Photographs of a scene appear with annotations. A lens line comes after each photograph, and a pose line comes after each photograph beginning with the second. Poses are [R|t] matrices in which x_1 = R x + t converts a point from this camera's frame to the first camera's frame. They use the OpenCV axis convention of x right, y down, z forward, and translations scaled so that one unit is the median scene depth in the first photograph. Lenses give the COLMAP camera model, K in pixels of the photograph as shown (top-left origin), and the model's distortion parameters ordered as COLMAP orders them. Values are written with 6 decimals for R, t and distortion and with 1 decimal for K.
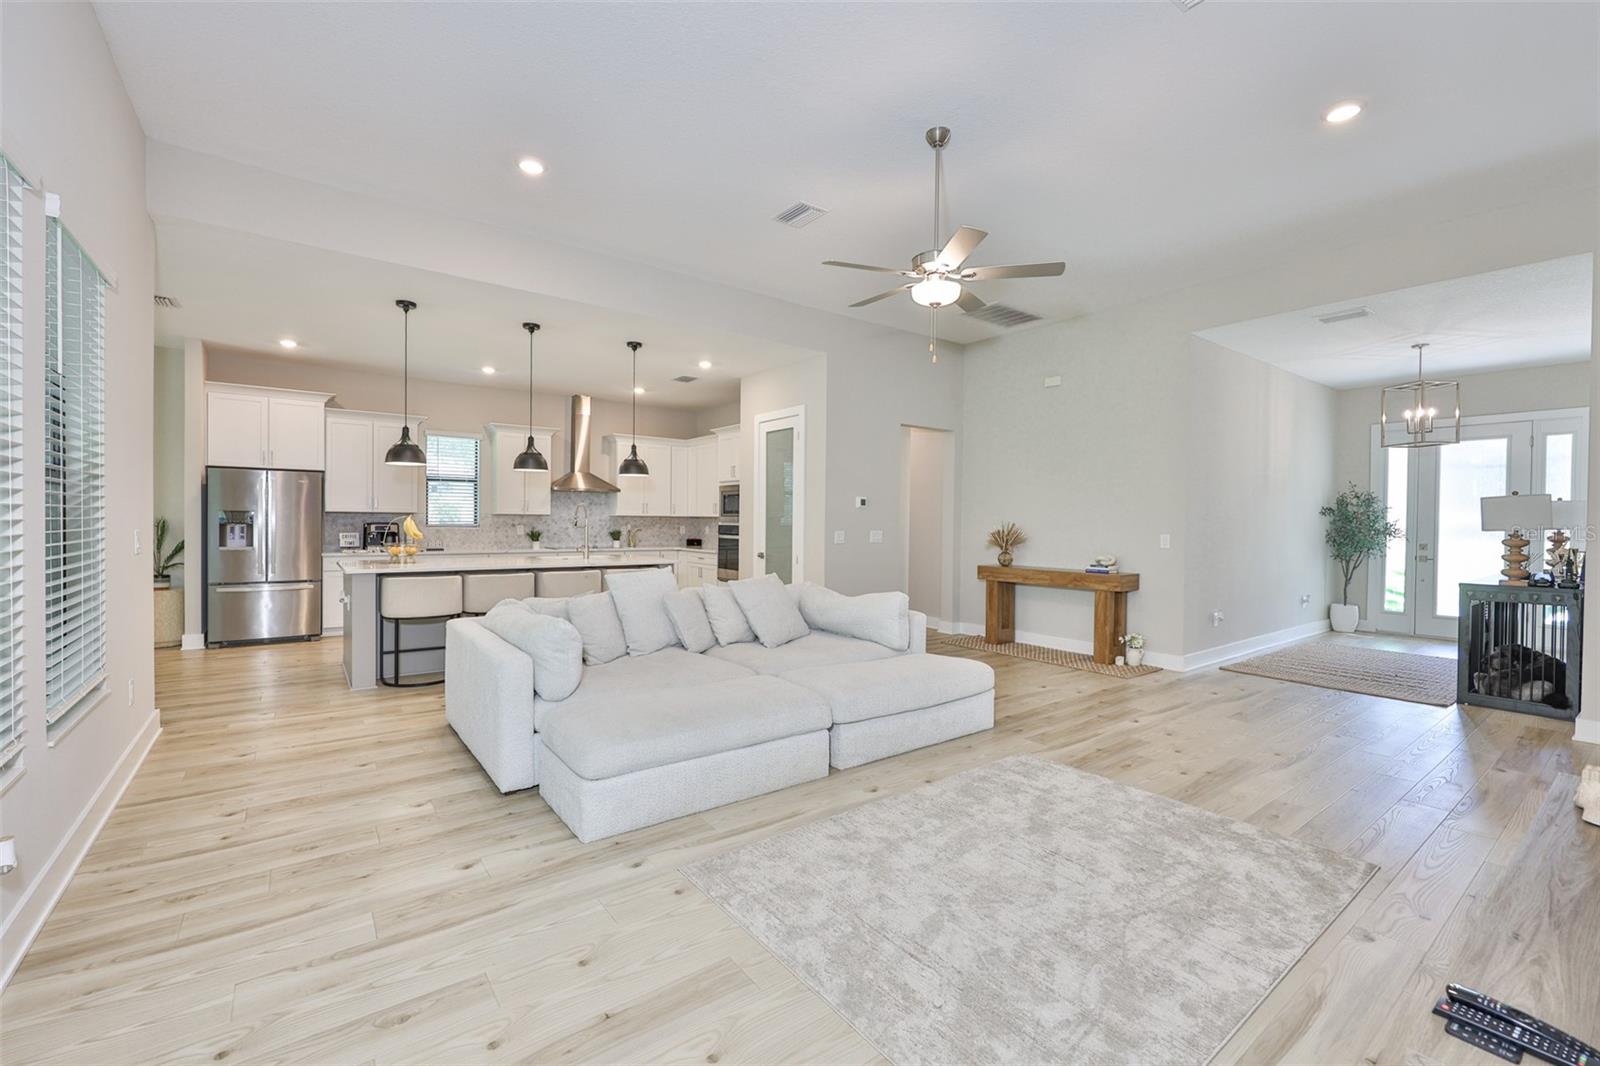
lens RADIAL K [[676.2, 0, 813.6], [0, 676.2, 519.1], [0, 0, 1]] dist [-0.002815, -0.000329]
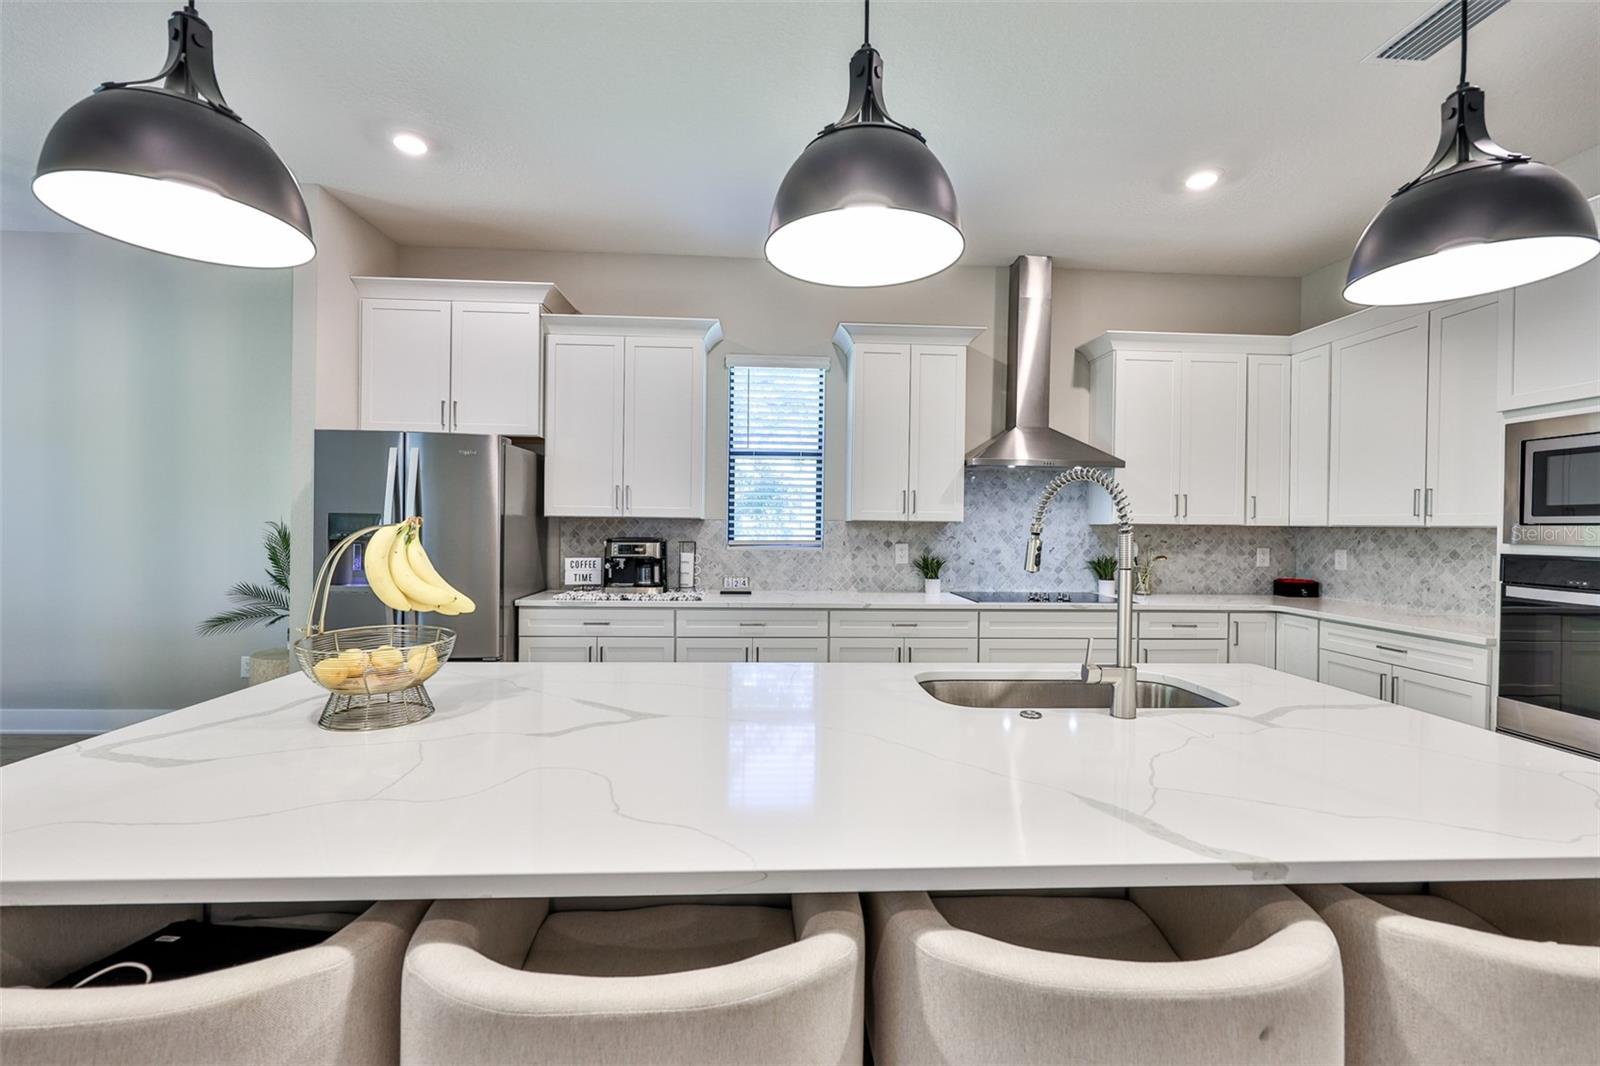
lens RADIAL K [[676.2, 0, 789.0], [0, 676.2, 523.4], [0, 0, 1]] dist [-0.002815, -0.000329]
pose [[0.828796, -0.000481, -0.559550, -0.230839], [-0.002837, 0.999983, -0.005063, -0.002908], [0.559543, 0.005783, 0.828781, 0.555122]]
